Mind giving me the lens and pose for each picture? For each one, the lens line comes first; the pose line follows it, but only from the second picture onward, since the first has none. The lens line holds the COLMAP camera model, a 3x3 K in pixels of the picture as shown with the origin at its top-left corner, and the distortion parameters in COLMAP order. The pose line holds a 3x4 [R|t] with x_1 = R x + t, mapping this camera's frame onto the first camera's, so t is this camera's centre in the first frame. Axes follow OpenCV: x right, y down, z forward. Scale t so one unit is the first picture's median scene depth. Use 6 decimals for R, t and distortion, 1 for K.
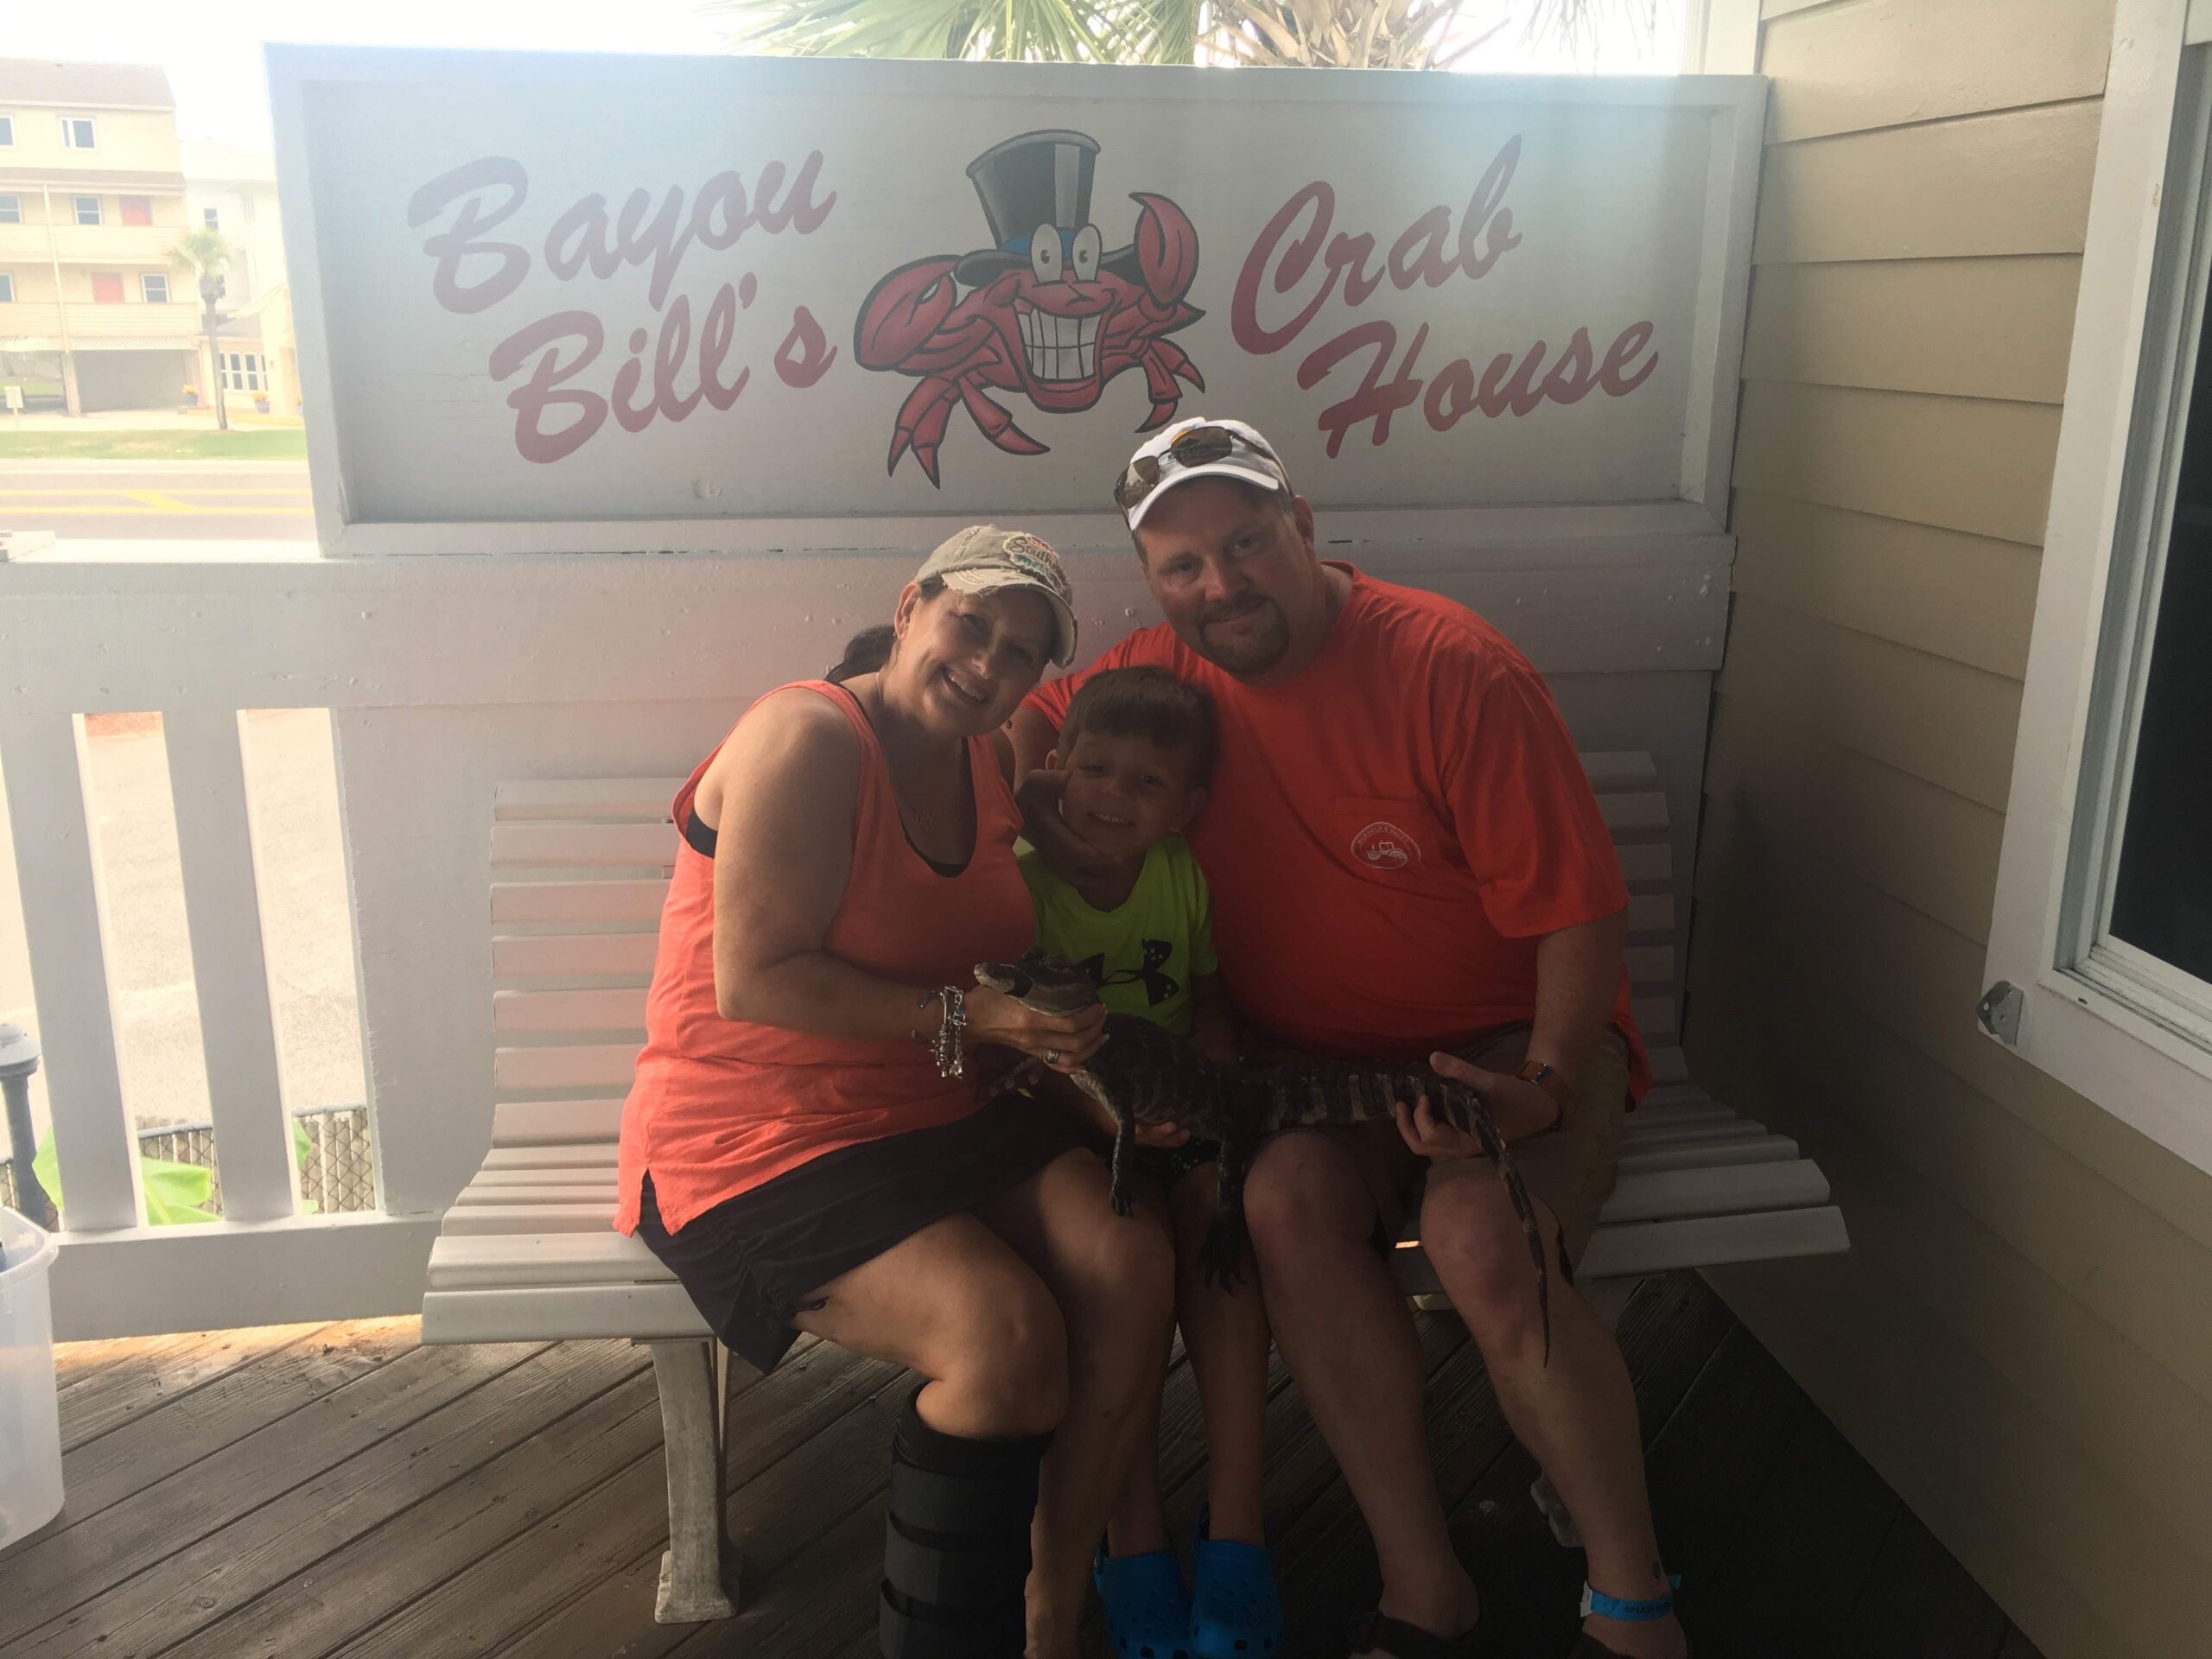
lens RADIAL K [[1863.3, 0, 1090.6], [0, 1863.3, 789.9], [0, 0, 1]] dist [0.063005, -0.088542]
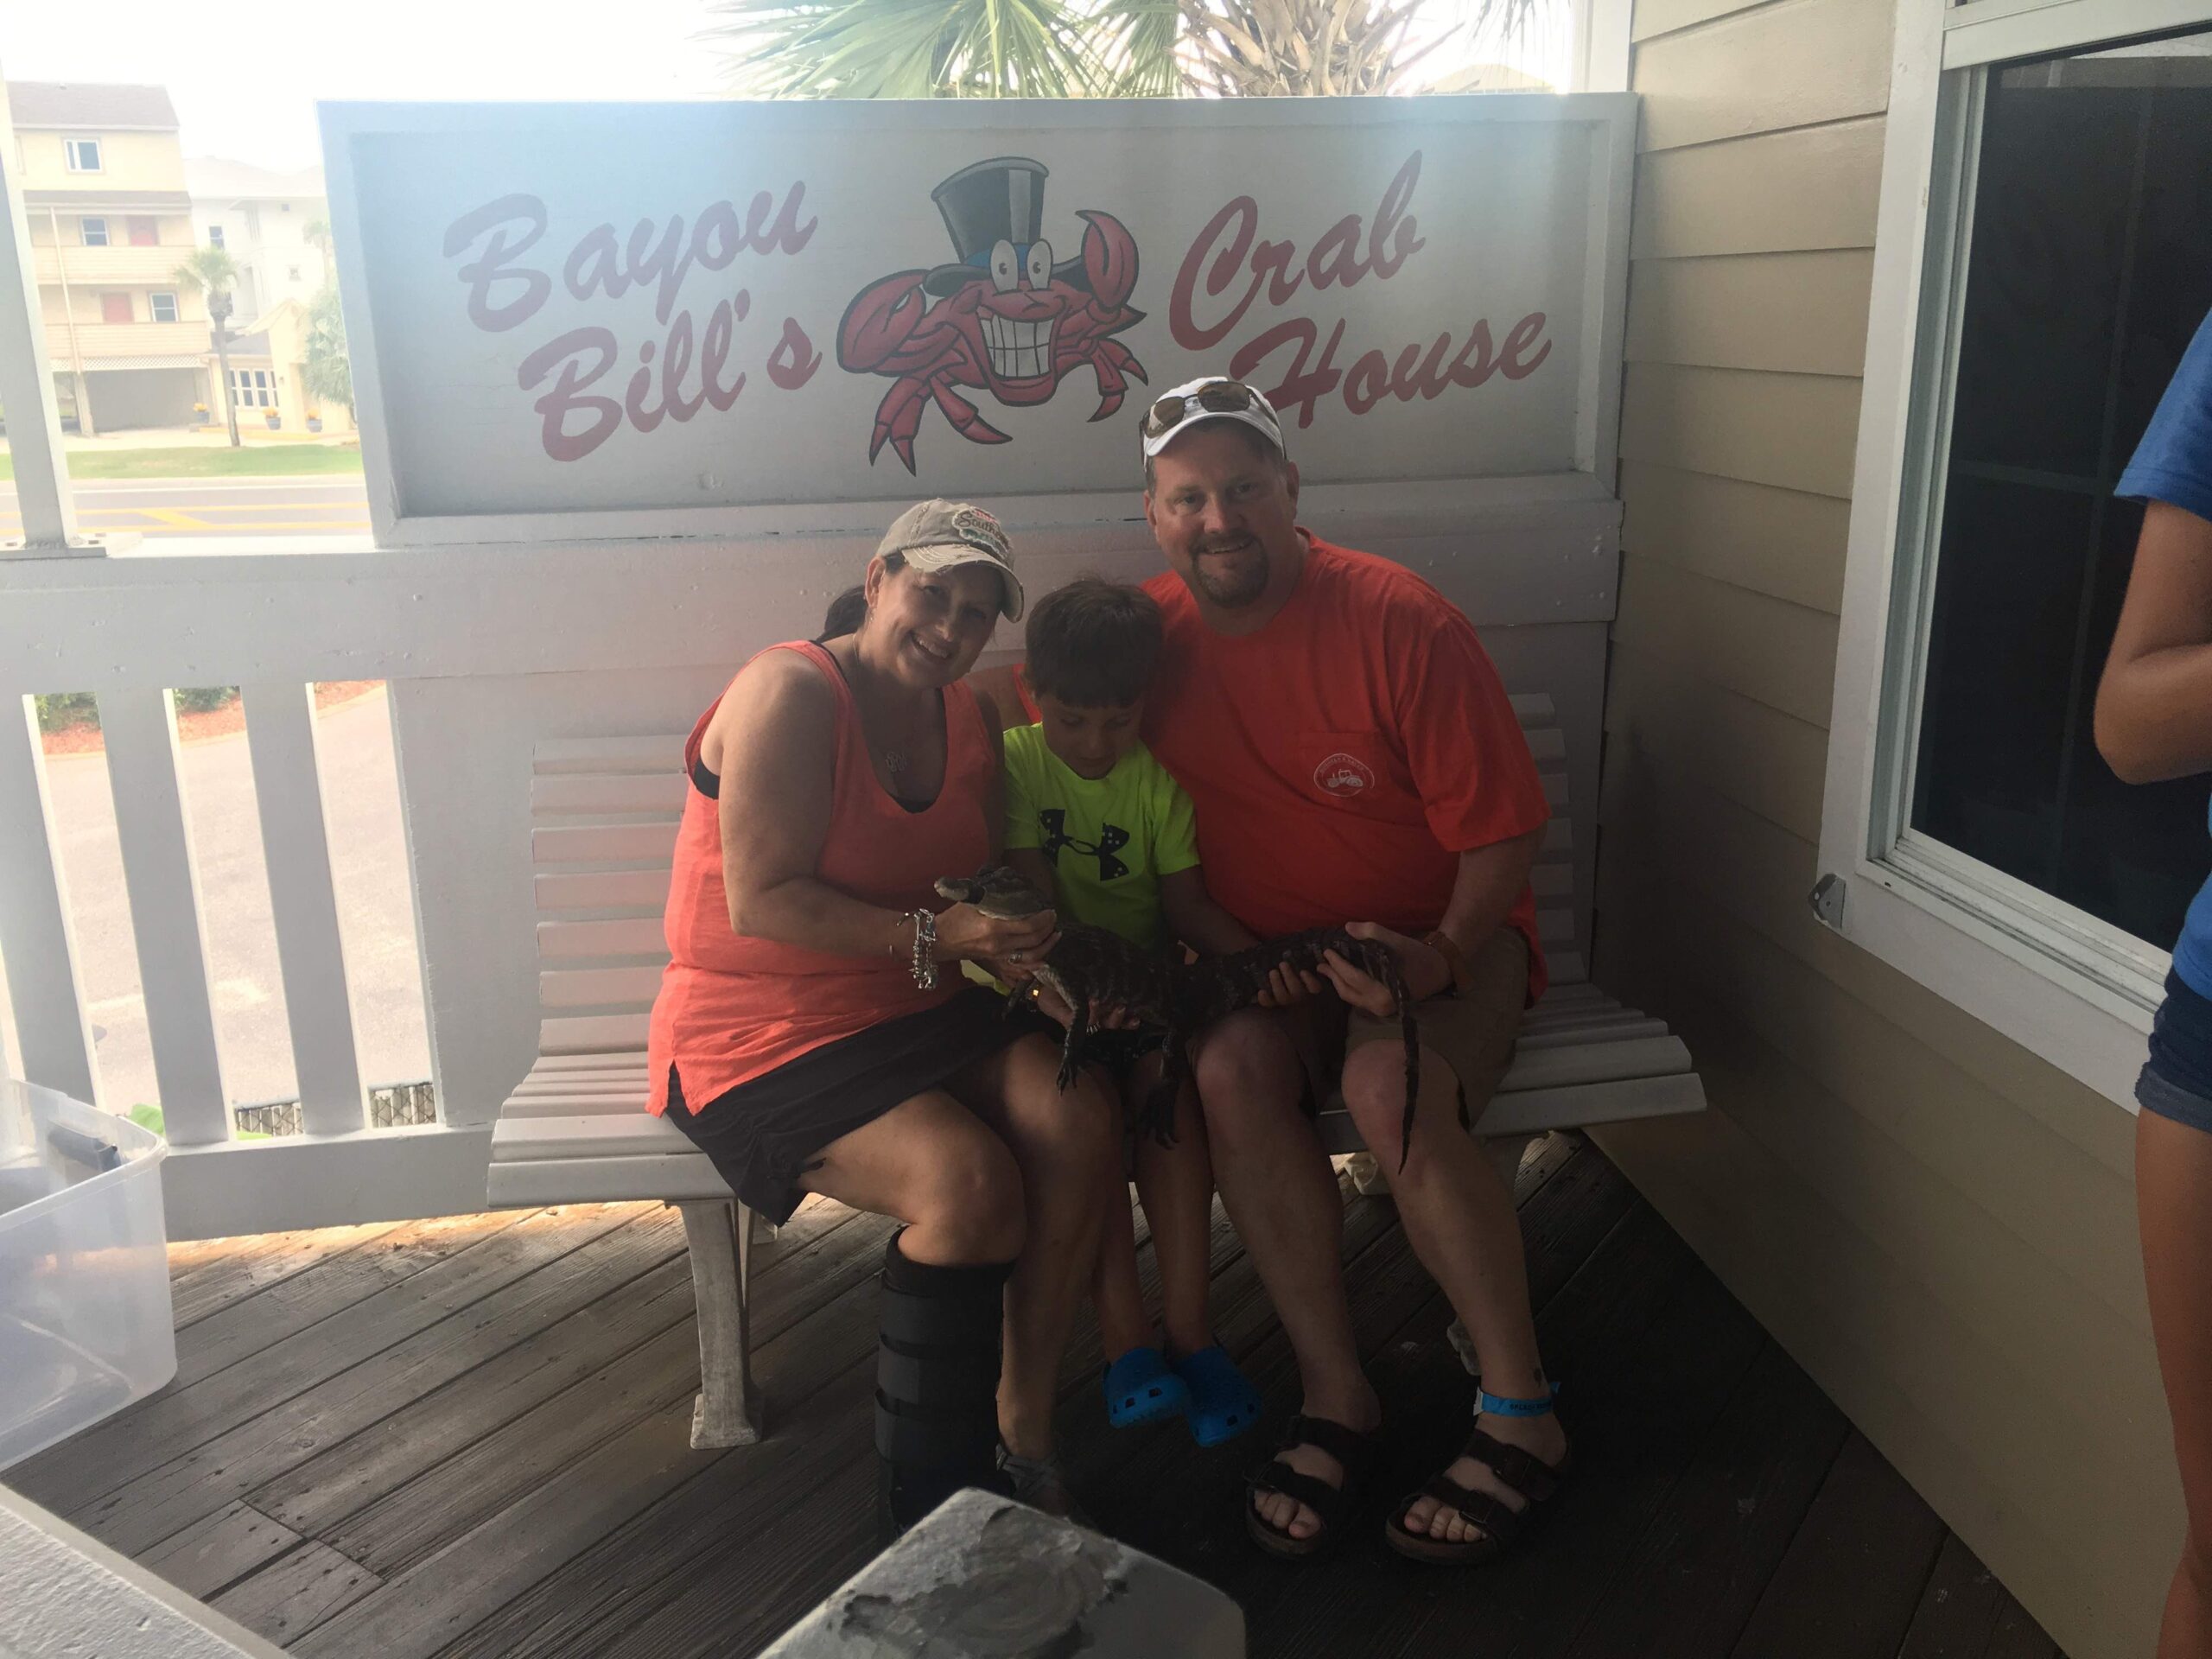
lens RADIAL K [[1863.3, 0, 1089.9], [0, 1863.3, 789.2], [0, 0, 1]] dist [0.063005, -0.088542]
pose [[0.999712, -0.023309, -0.005765, 0.027556], [0.023344, 0.999709, 0.006105, 0.025154], [0.005621, -0.006238, 0.999965, -0.137676]]
